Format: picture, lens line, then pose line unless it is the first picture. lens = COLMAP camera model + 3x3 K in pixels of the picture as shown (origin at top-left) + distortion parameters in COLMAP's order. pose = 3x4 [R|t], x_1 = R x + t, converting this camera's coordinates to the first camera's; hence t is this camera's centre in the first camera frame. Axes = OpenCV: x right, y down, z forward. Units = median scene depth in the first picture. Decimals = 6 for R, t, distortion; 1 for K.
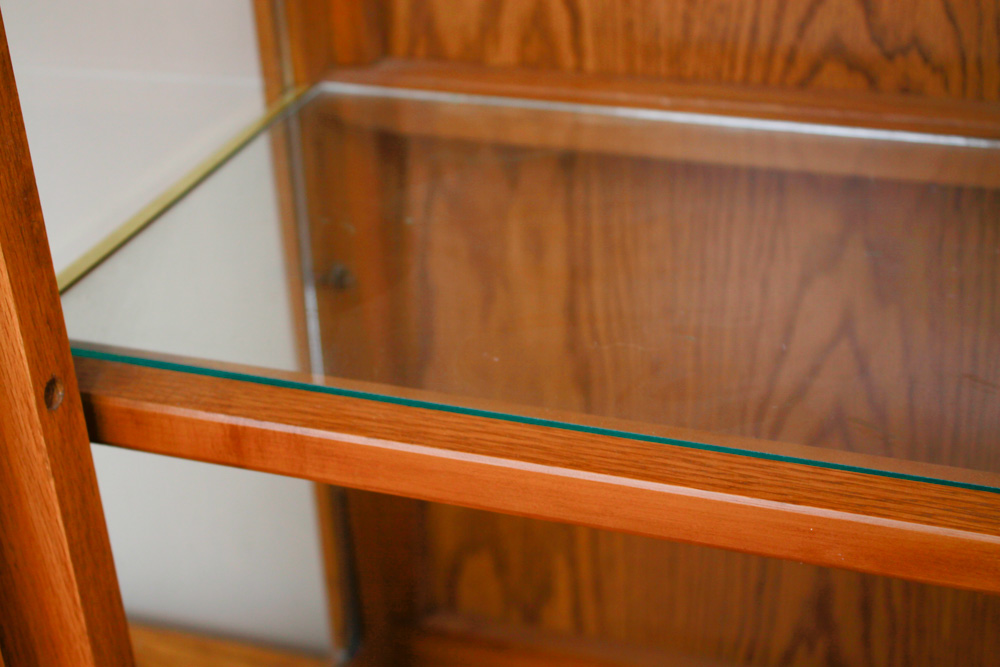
lens RADIAL K [[1520.9, 0, 494.0], [0, 1520.9, 330.3], [0, 0, 1]] dist [0.012863, 0.000000]
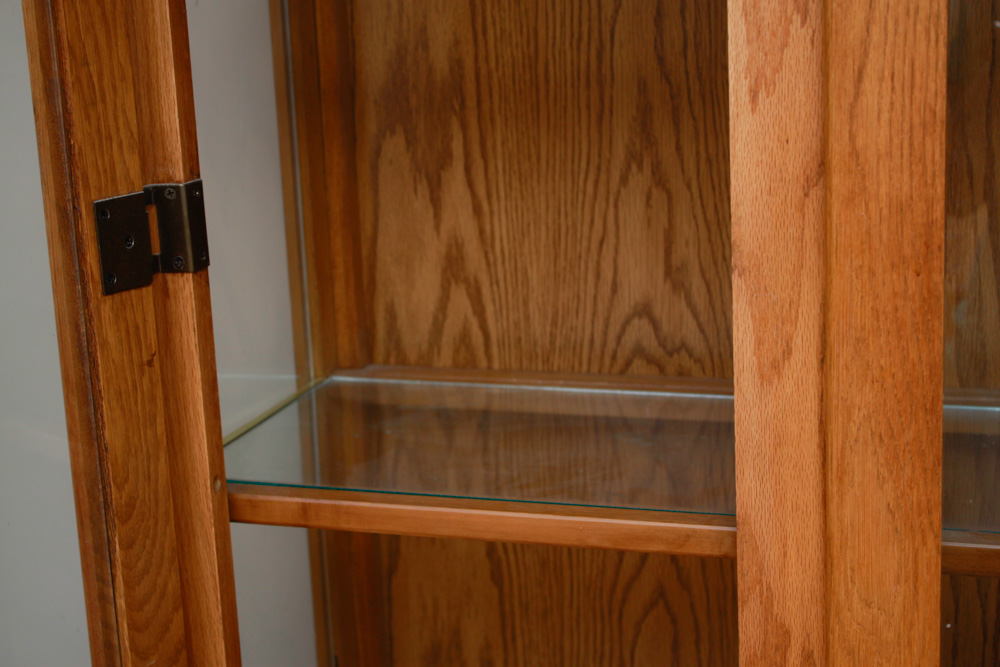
lens RADIAL K [[1724.6, 0, 502.8], [0, 1724.6, 341.1], [0, 0, 1]] dist [0.190685, 0.000000]
pose [[0.999559, -0.004948, 0.029266, 0.016874], [0.012550, 0.963988, -0.265648, 0.306838], [-0.026898, 0.265898, 0.963626, -0.831180]]
